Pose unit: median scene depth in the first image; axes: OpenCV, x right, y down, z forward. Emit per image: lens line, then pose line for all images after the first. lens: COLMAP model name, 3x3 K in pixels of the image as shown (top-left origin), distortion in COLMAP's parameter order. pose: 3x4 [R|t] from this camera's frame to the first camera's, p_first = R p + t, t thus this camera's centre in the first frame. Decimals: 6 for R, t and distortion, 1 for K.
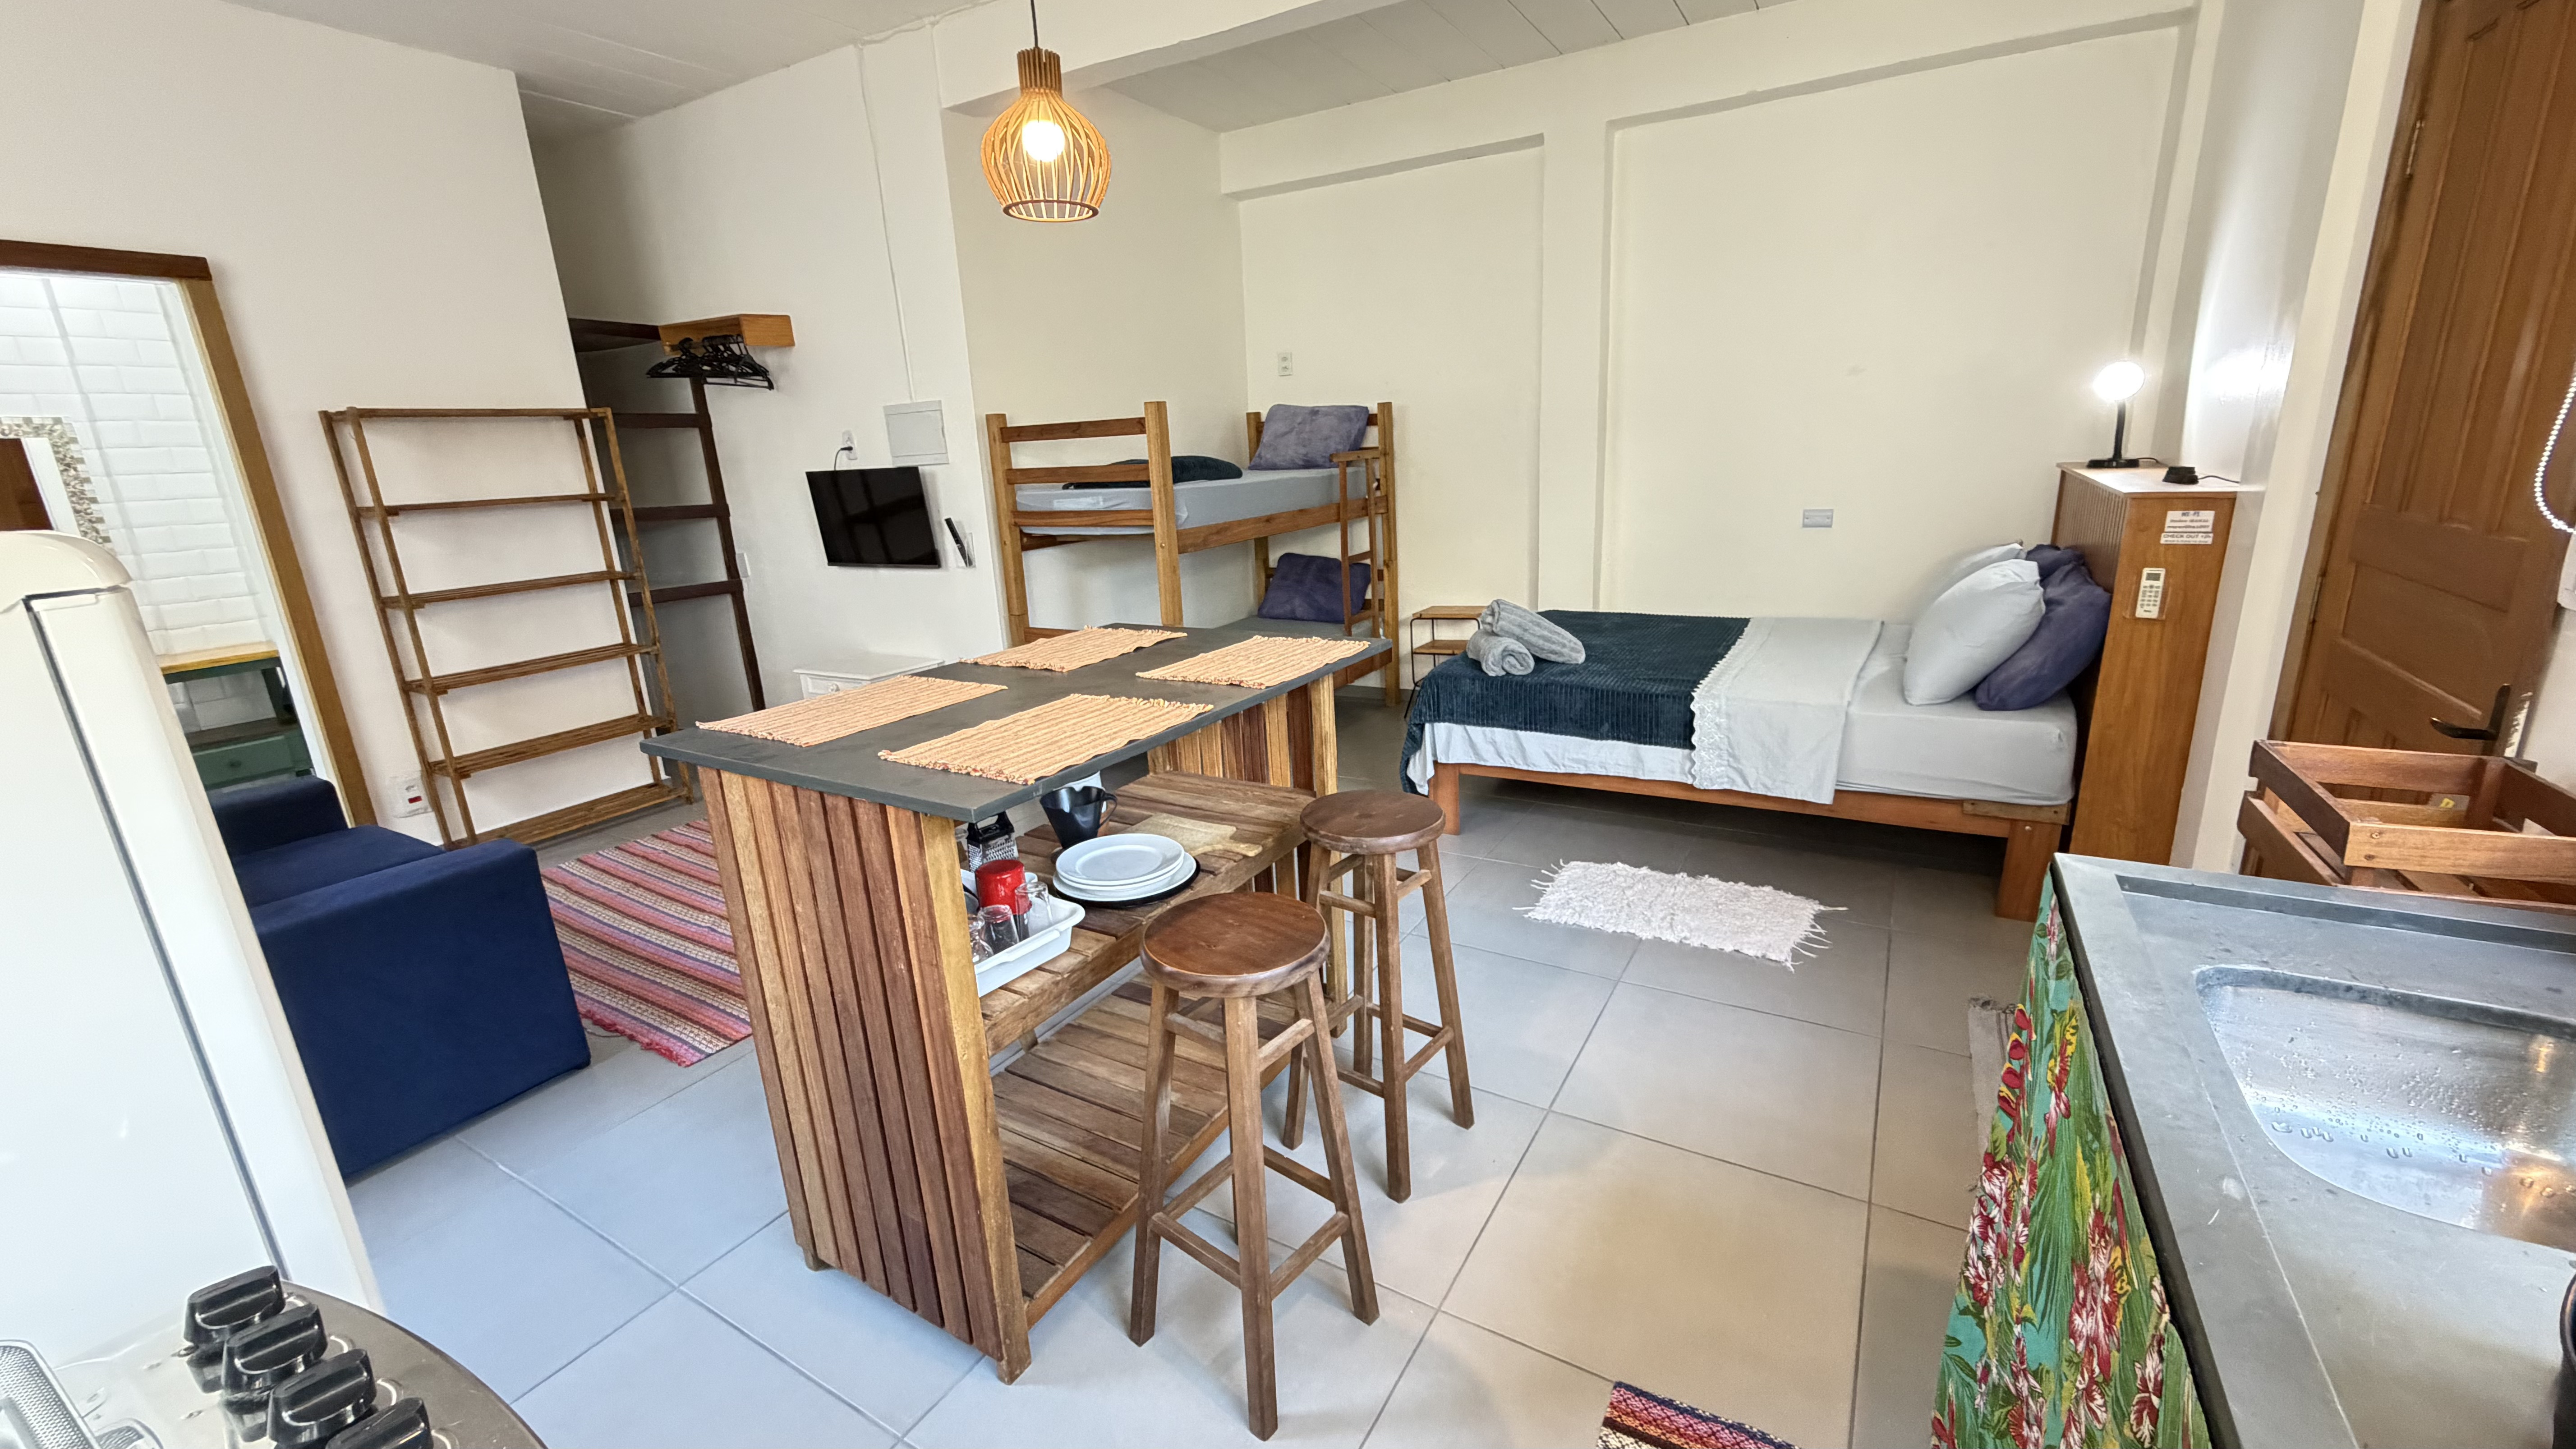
lens RADIAL K [[1024.8, 0, 1282.7], [0, 1024.8, 726.9], [0, 0, 1]] dist [-0.000911, -0.000158]
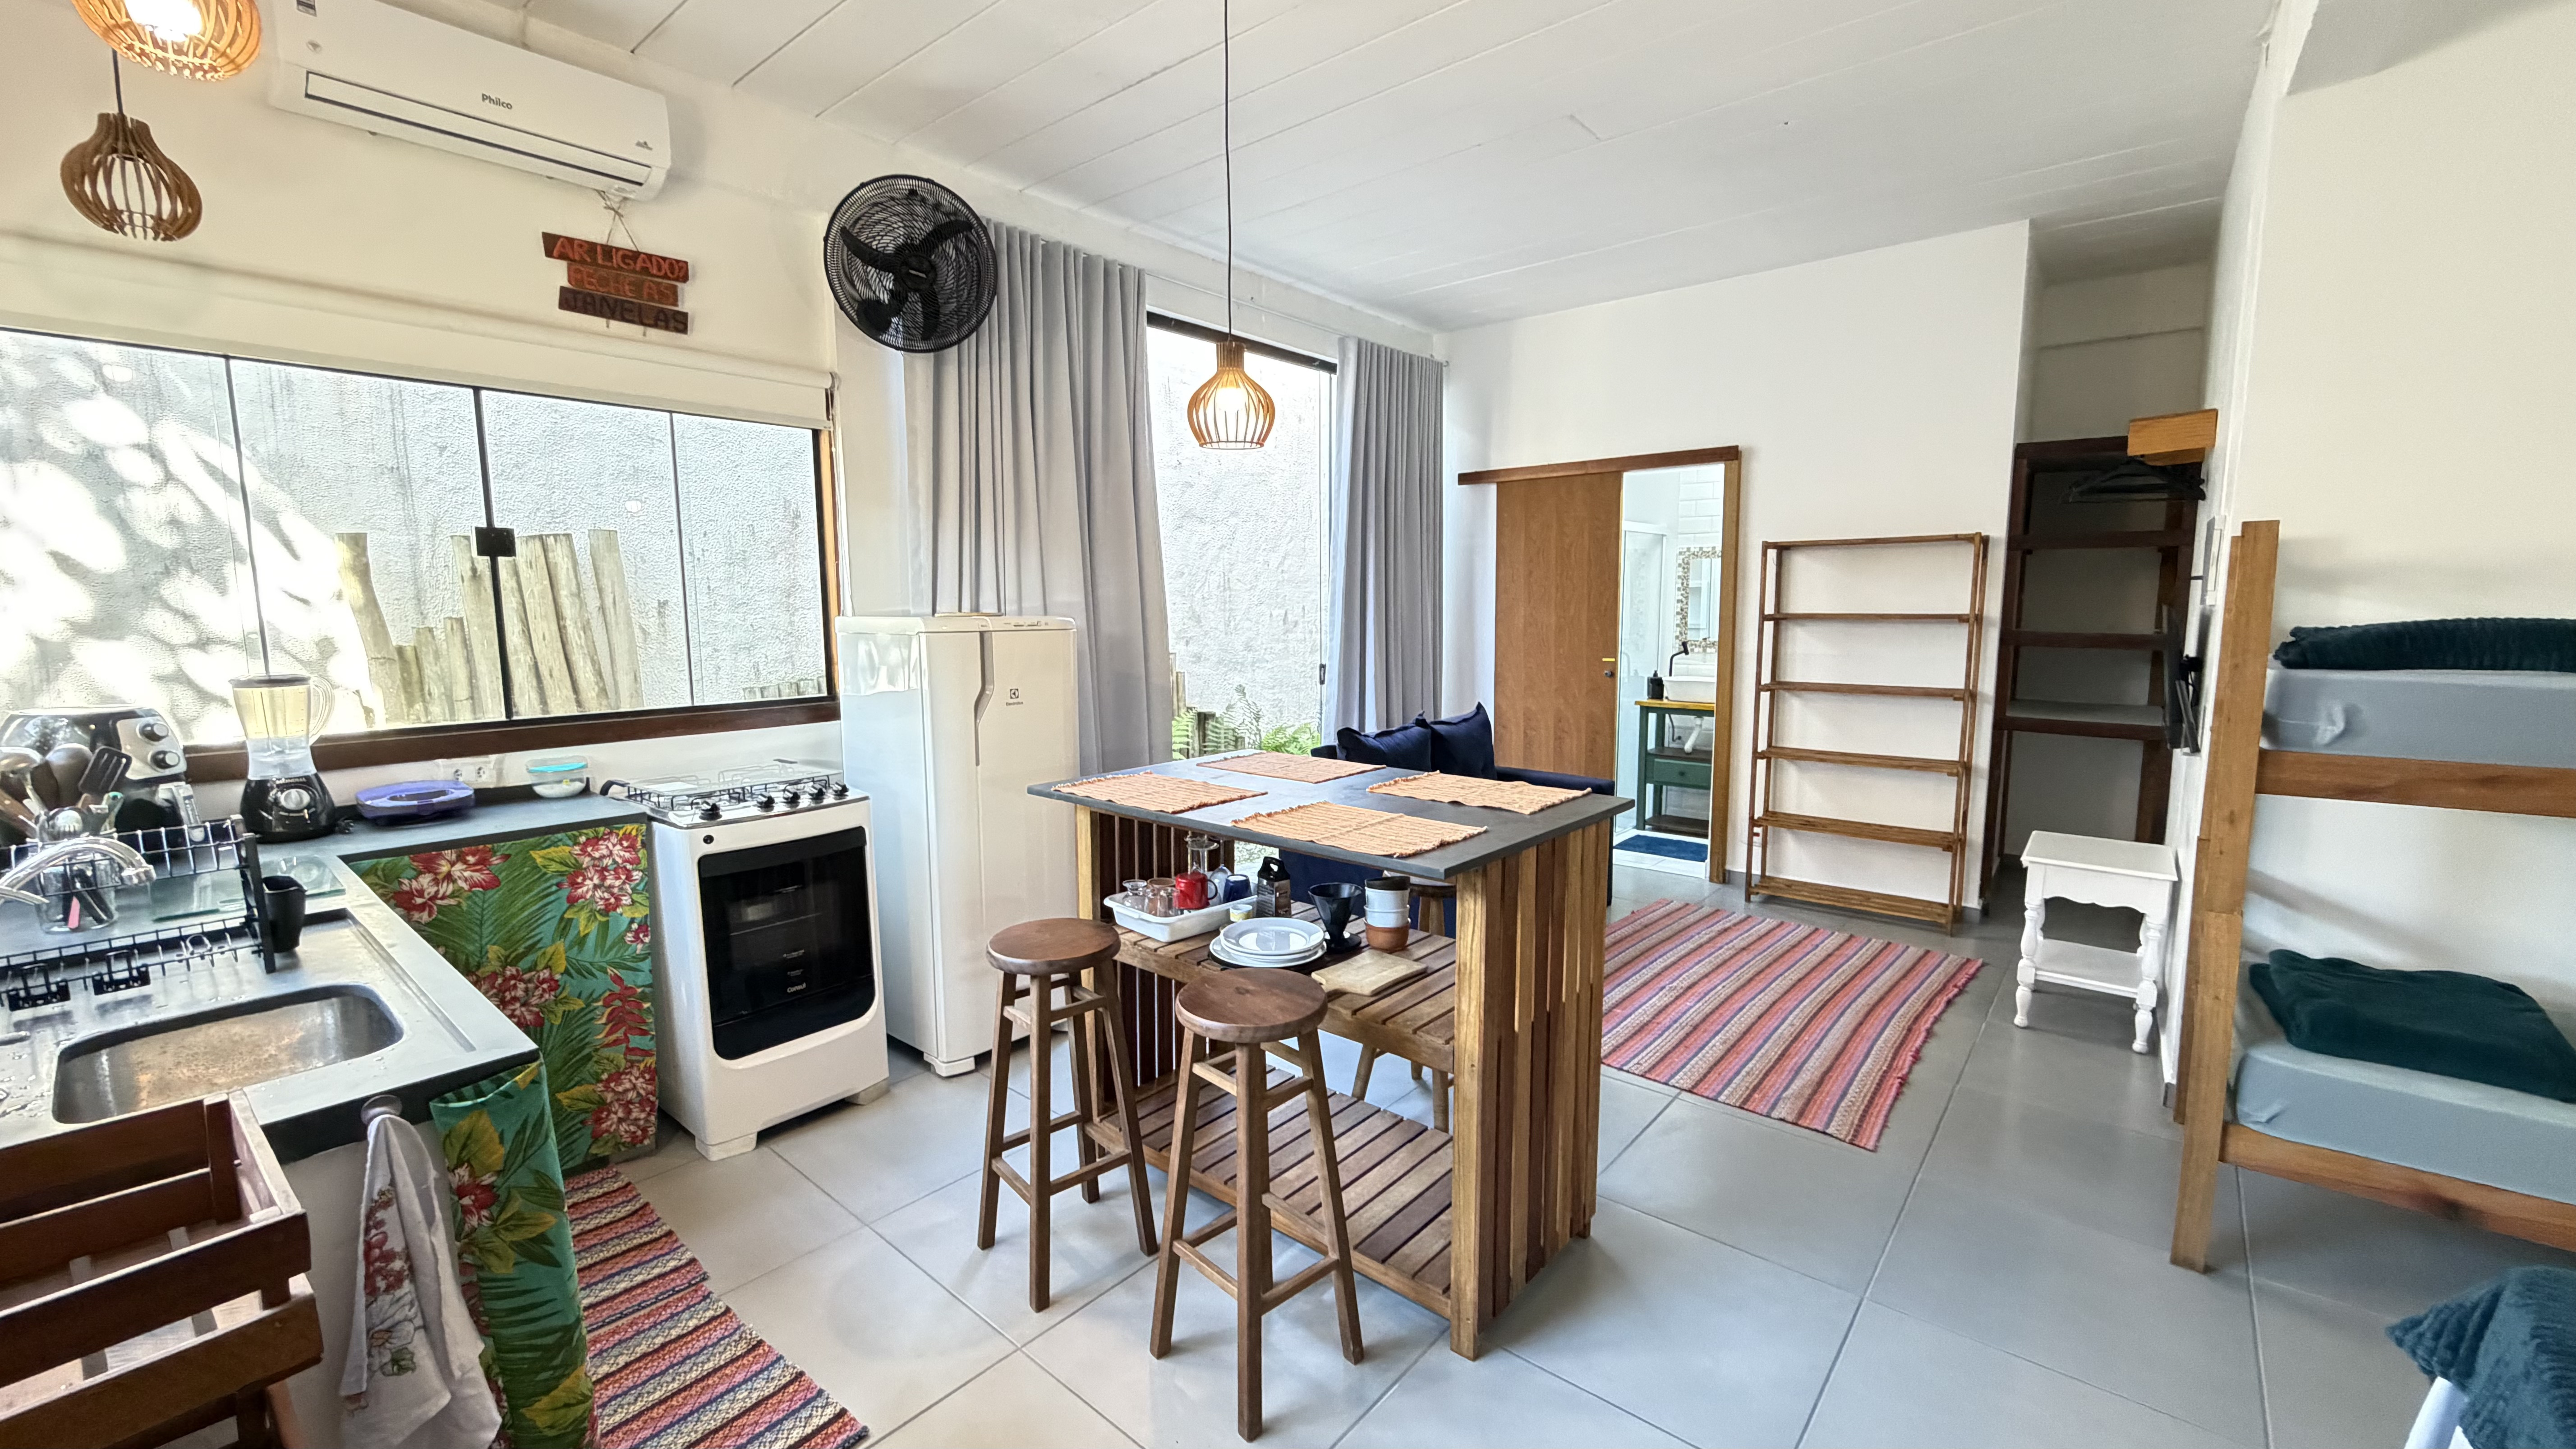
lens RADIAL K [[1024.8, 0, 1282.7], [0, 1024.8, 726.9], [0, 0, 1]] dist [-0.000911, -0.000158]
pose [[-0.164084, 0.172023, -0.971331, 0.454291], [-0.247246, 0.946074, 0.209317, -0.169311], [0.954959, 0.274503, -0.112704, 0.503376]]
